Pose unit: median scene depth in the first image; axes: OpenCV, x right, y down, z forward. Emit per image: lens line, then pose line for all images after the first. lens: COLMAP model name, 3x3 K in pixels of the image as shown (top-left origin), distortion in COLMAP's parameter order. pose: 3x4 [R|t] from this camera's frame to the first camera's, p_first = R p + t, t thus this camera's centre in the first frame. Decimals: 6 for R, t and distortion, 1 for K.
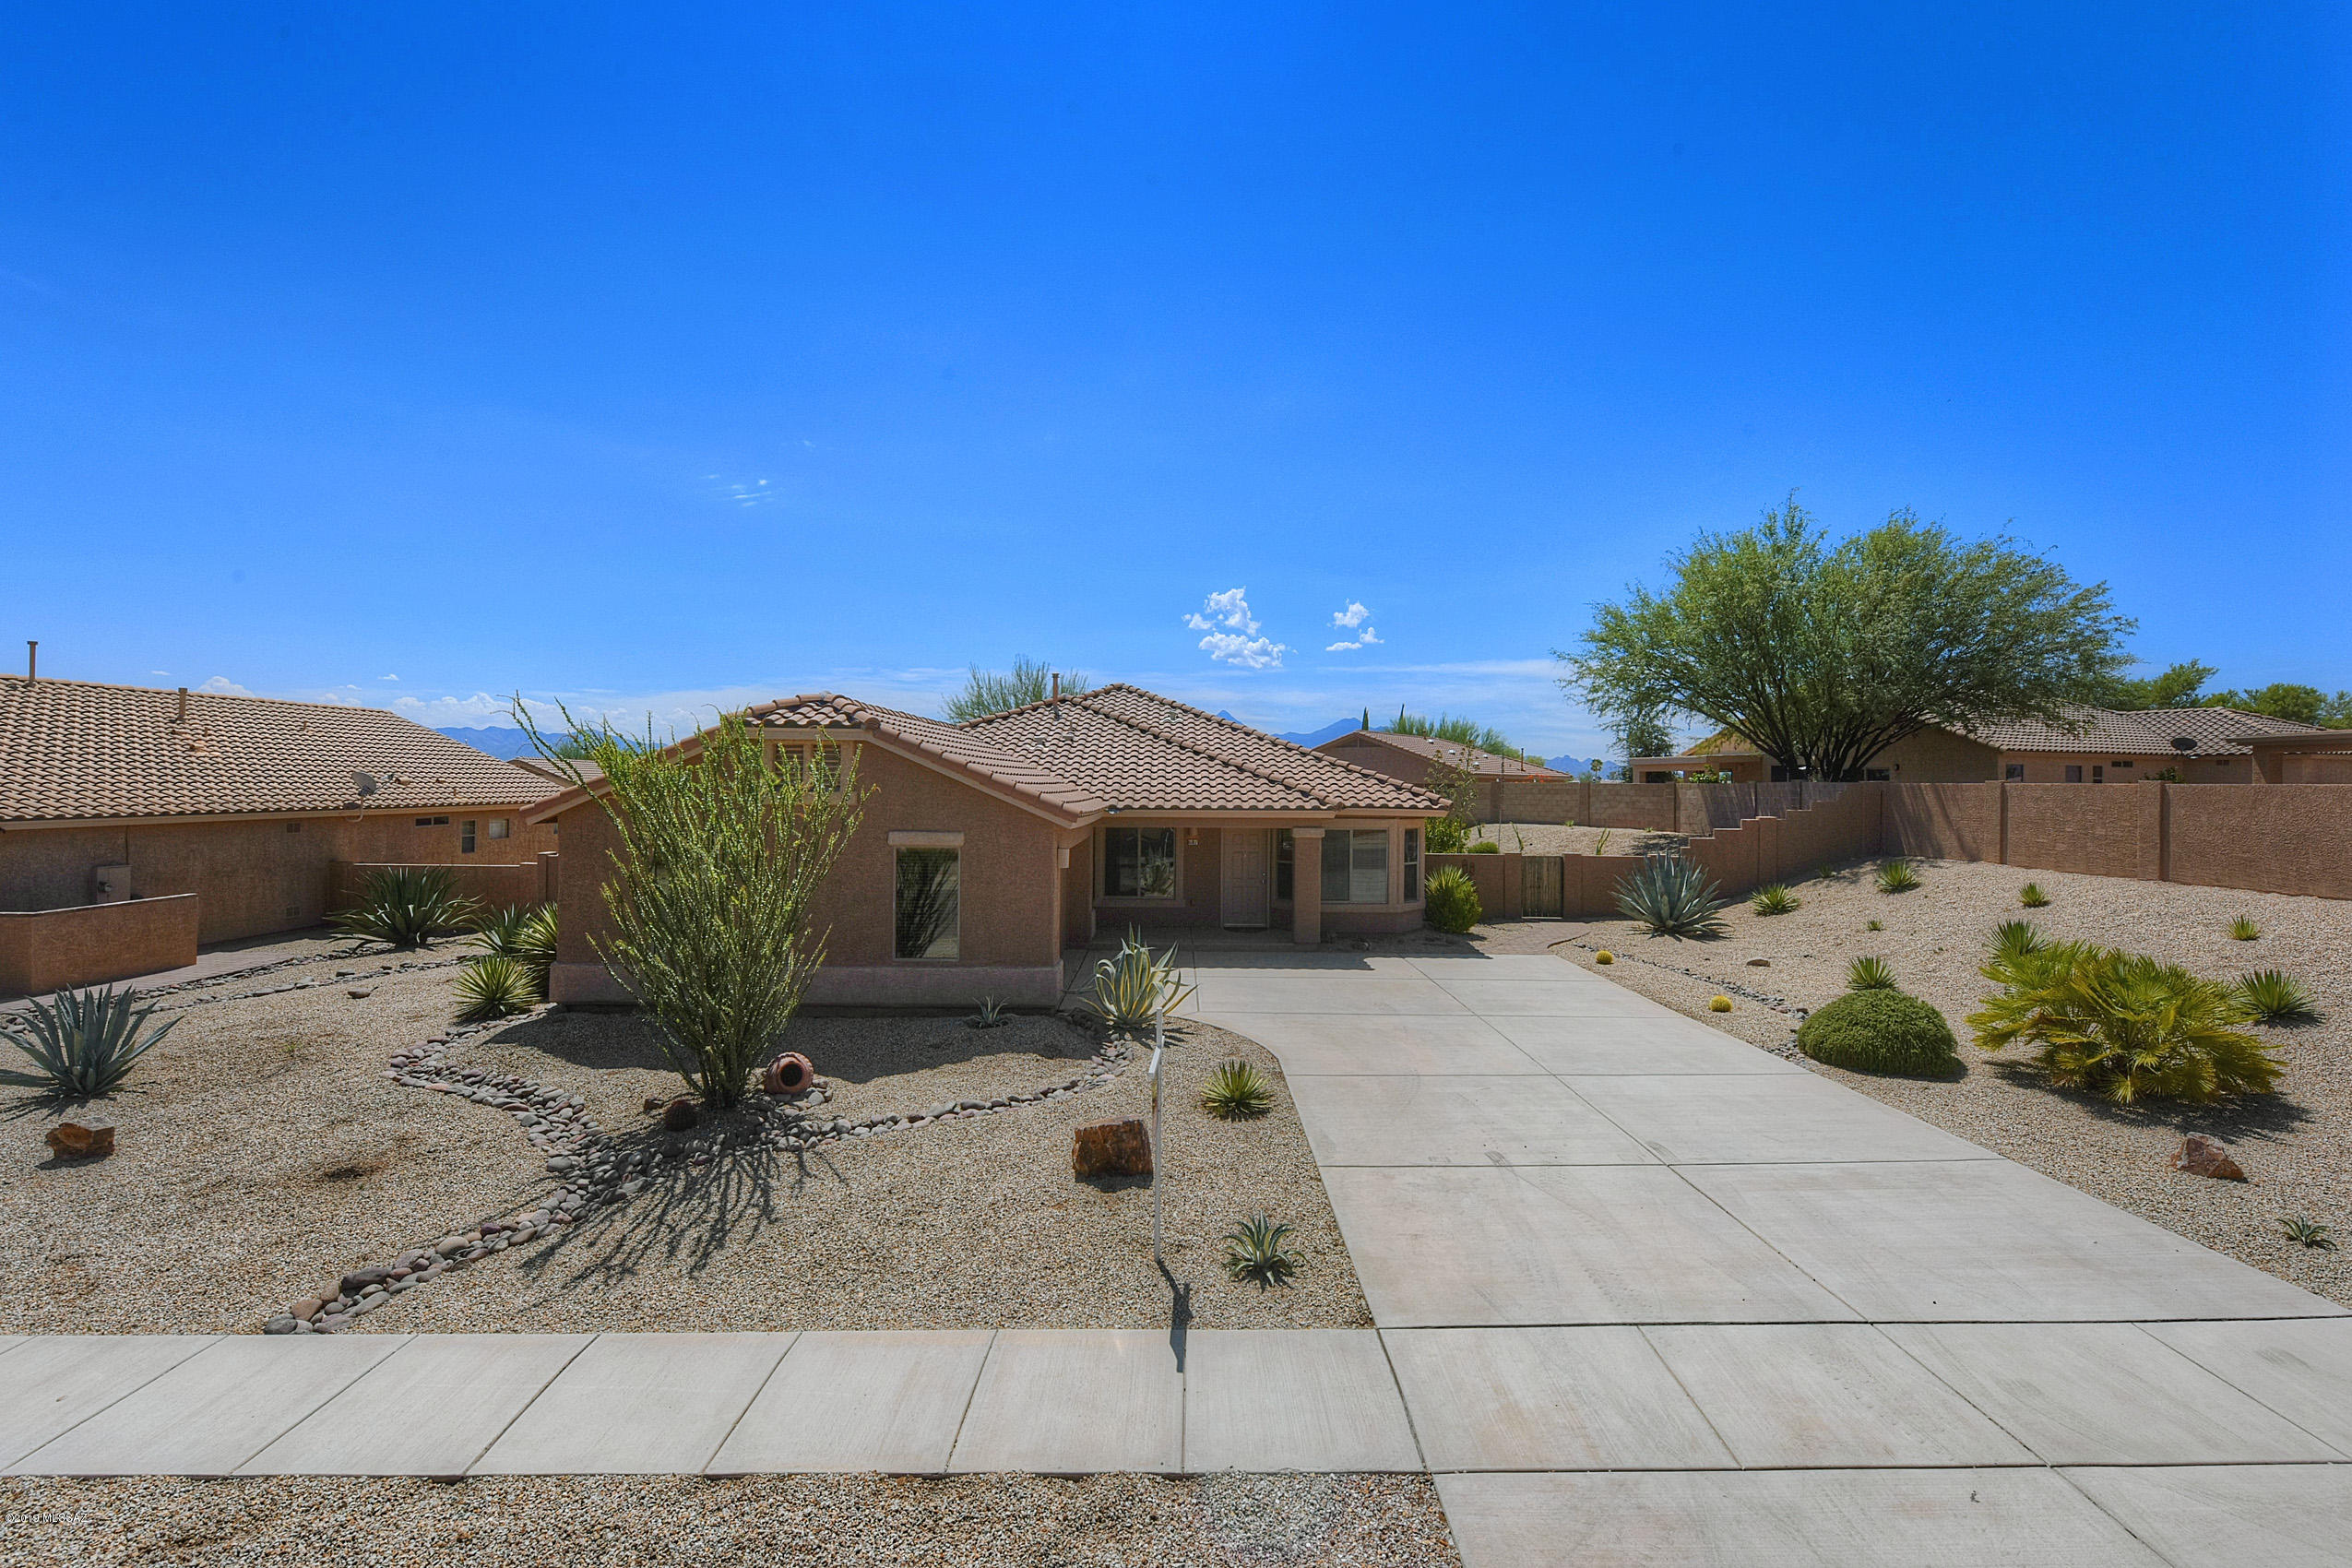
lens RADIAL K [[978.6, 0, 1166.8], [0, 978.6, 779.0], [0, 0, 1]] dist [-0.004656, -0.001394]
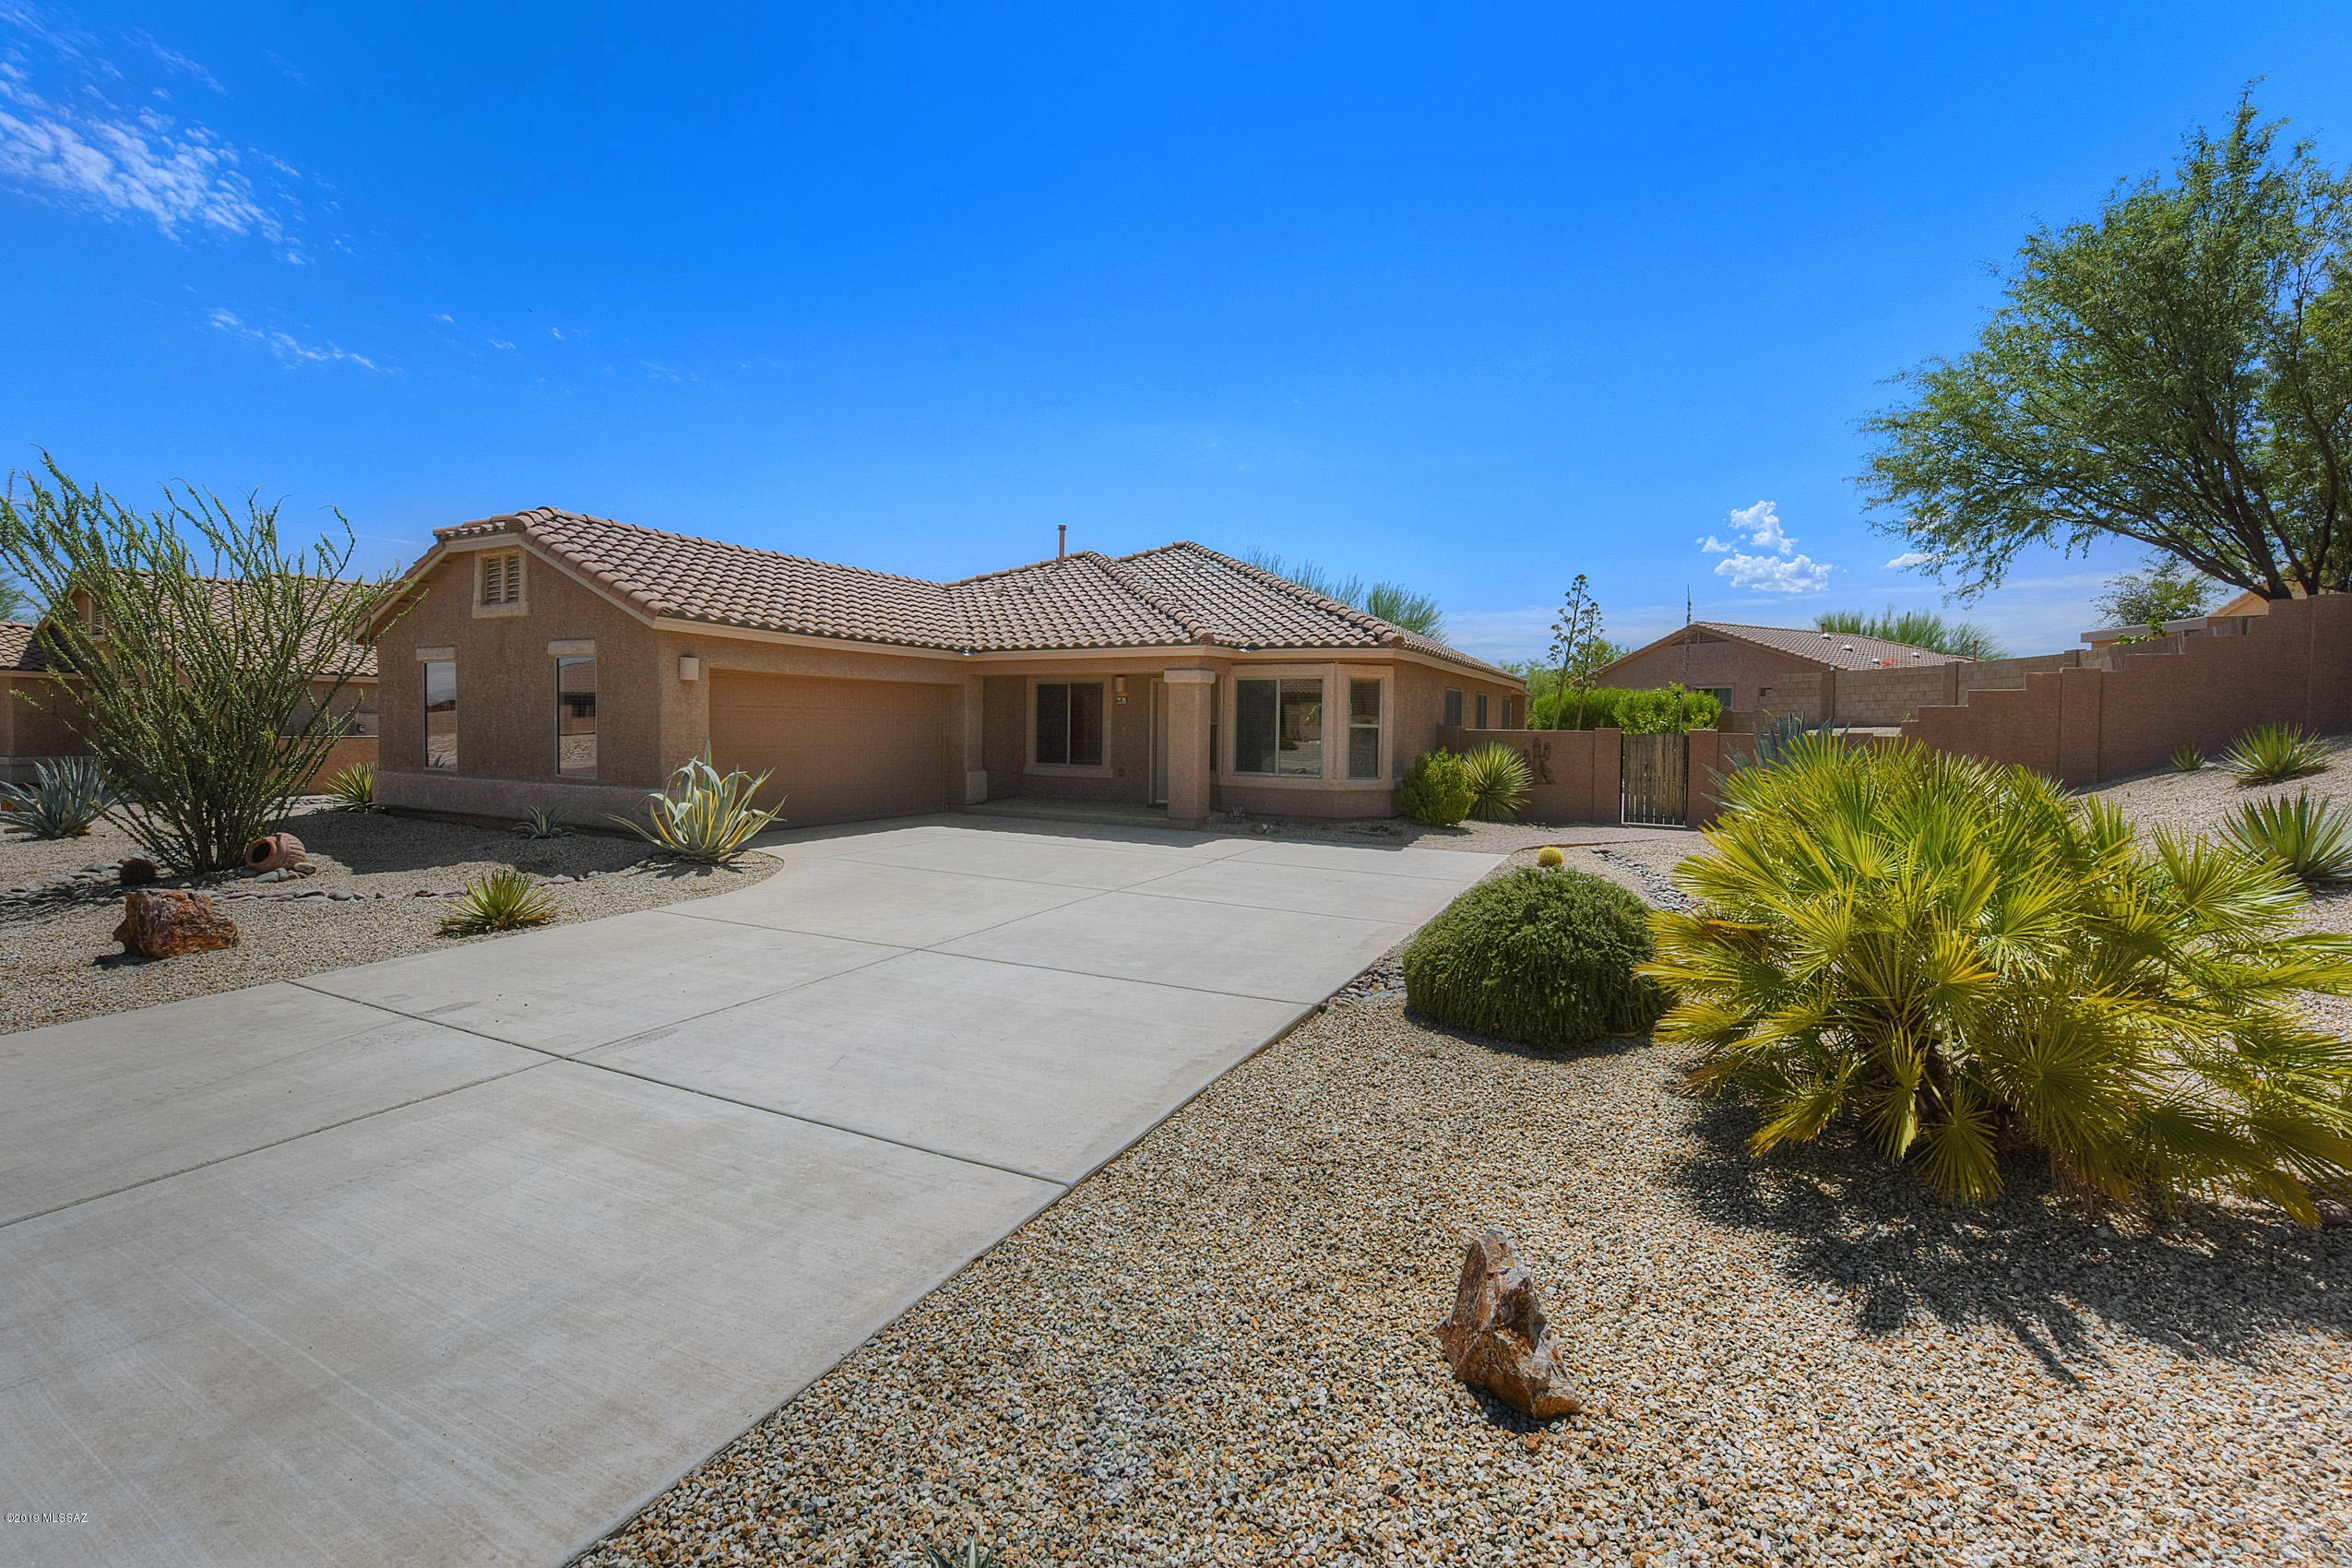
lens RADIAL K [[978.6, 0, 1184.0], [0, 978.6, 745.4], [0, 0, 1]] dist [-0.004656, -0.001394]
pose [[0.882945, 0.012119, -0.469319, 0.390356], [-0.004636, 0.999843, 0.017097, 0.073620], [0.469453, -0.012920, 0.882863, 0.242469]]
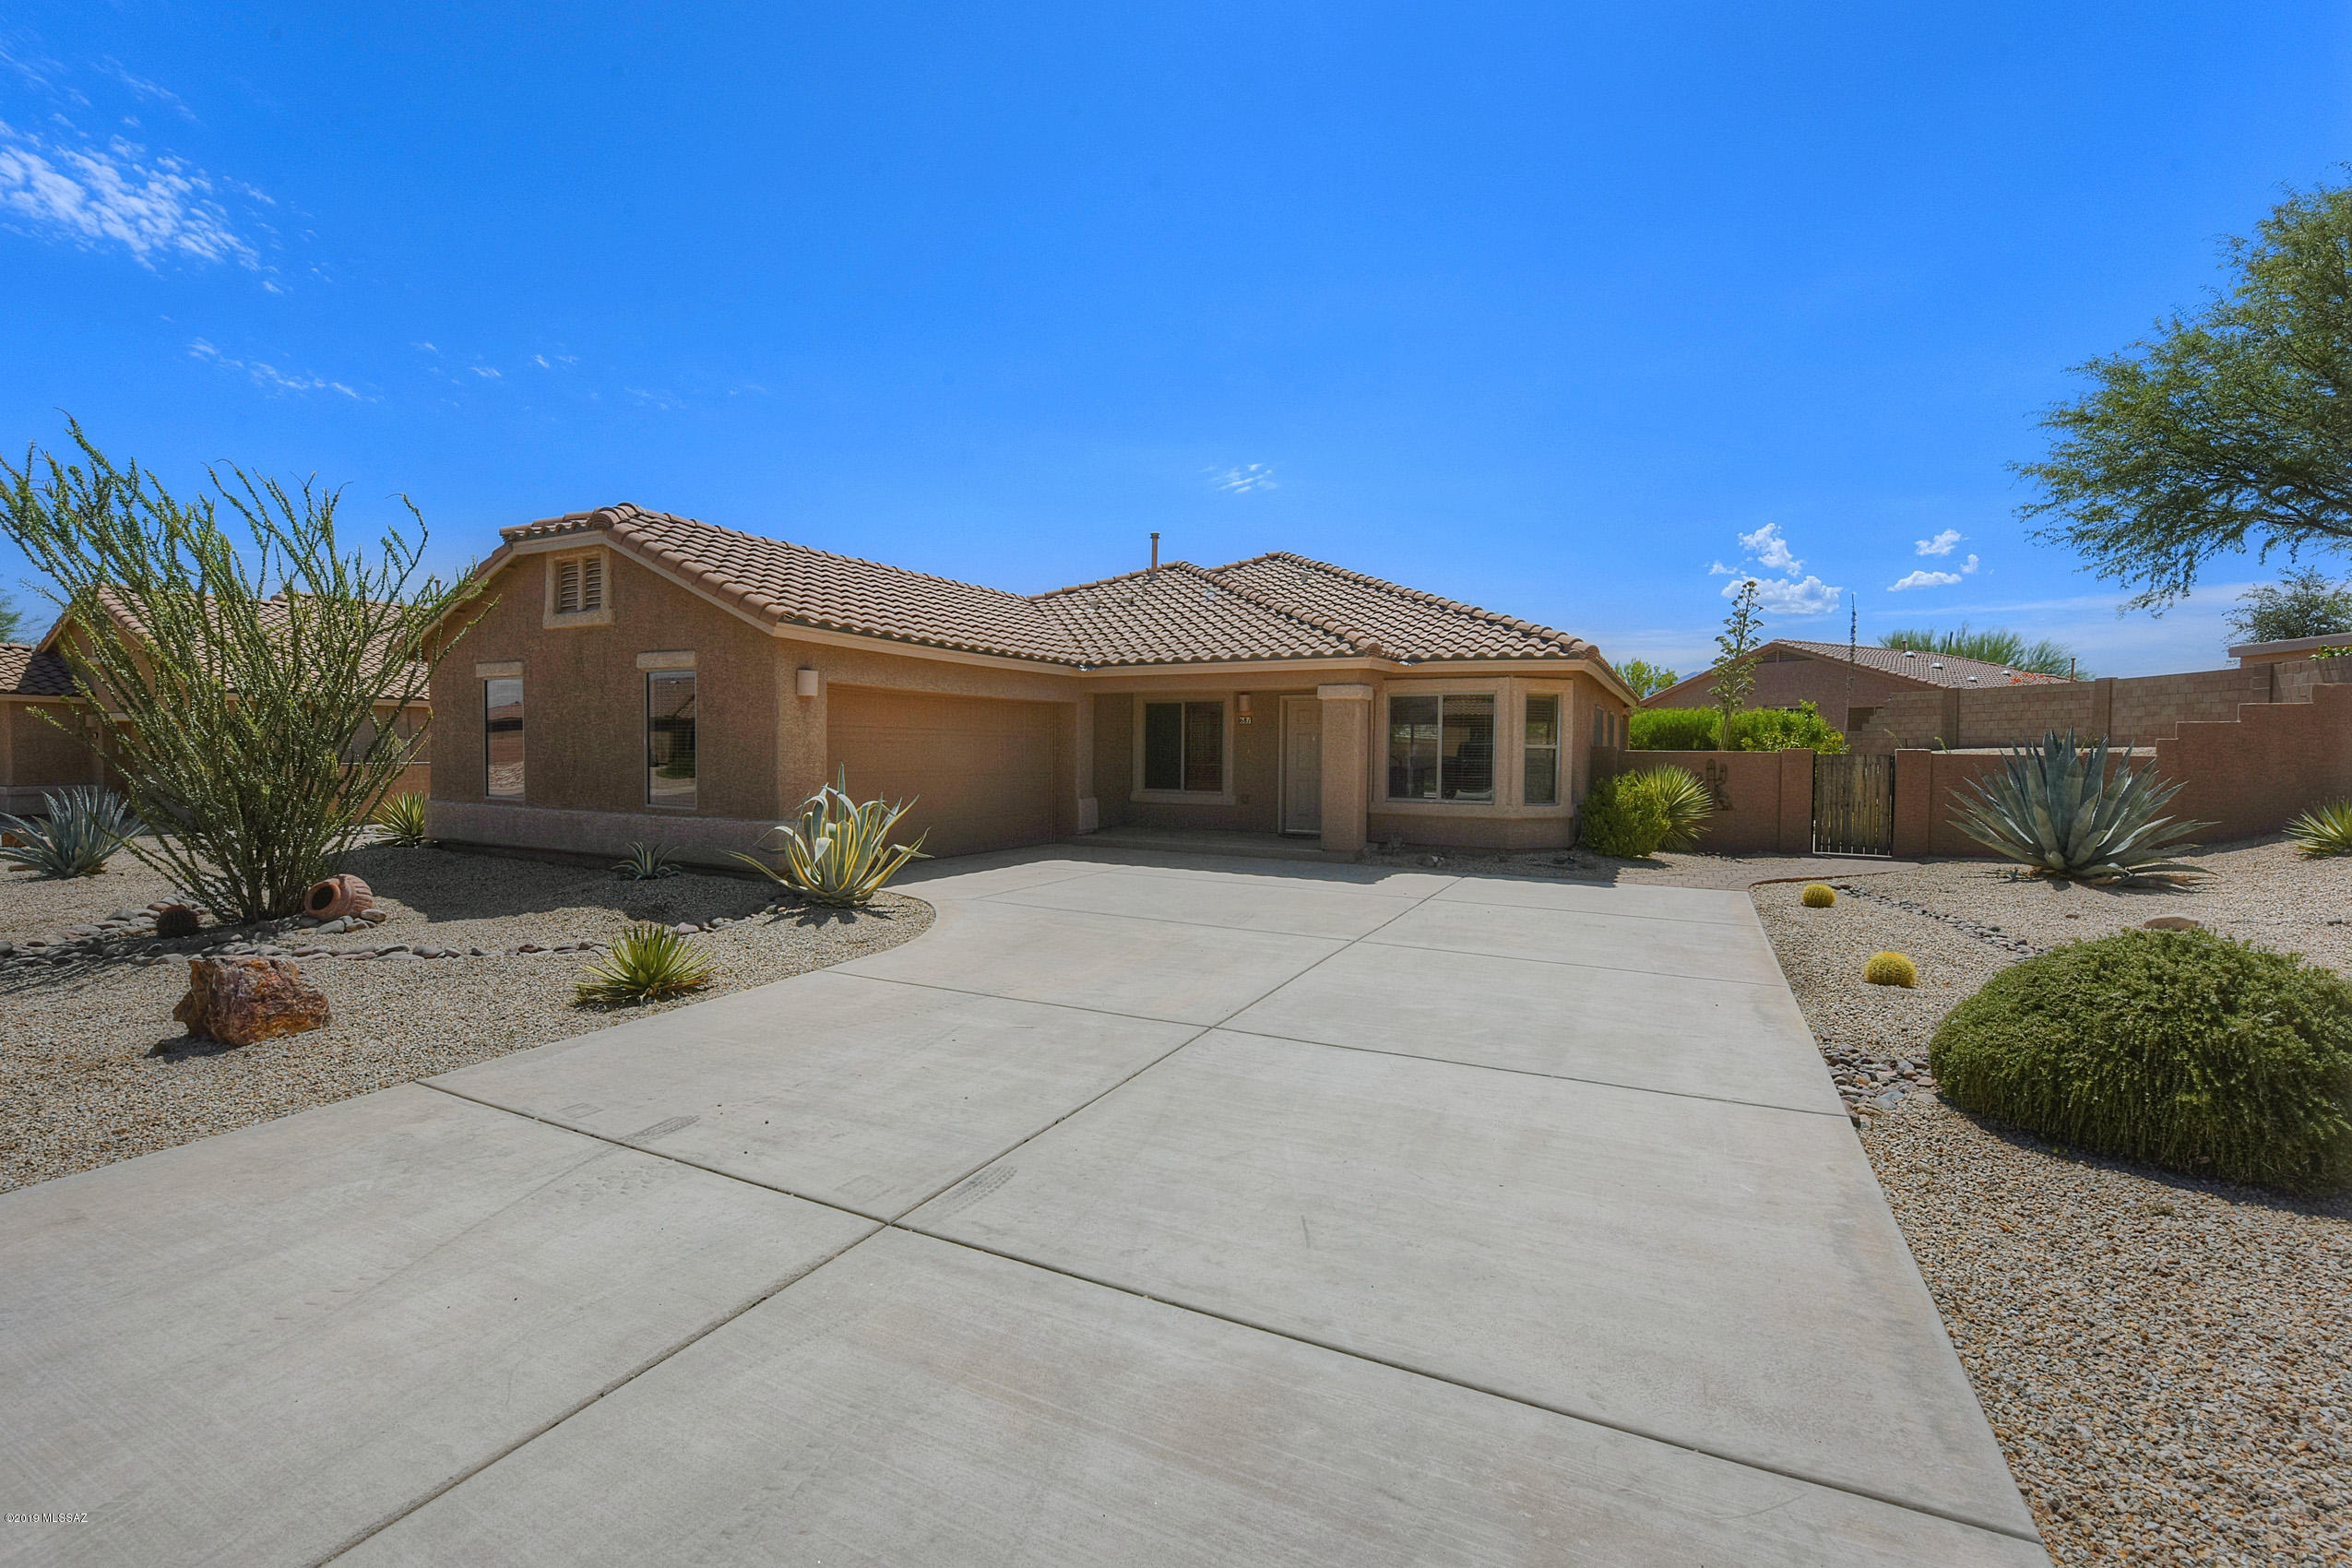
lens RADIAL K [[978.6, 0, 1198.1], [0, 978.6, 769.9], [0, 0, 1]] dist [-0.004656, -0.001394]
pose [[0.887642, 0.009034, -0.460445, 0.286466], [-0.001351, 0.999854, 0.017013, 0.075371], [0.460532, -0.014479, 0.887525, 0.257316]]
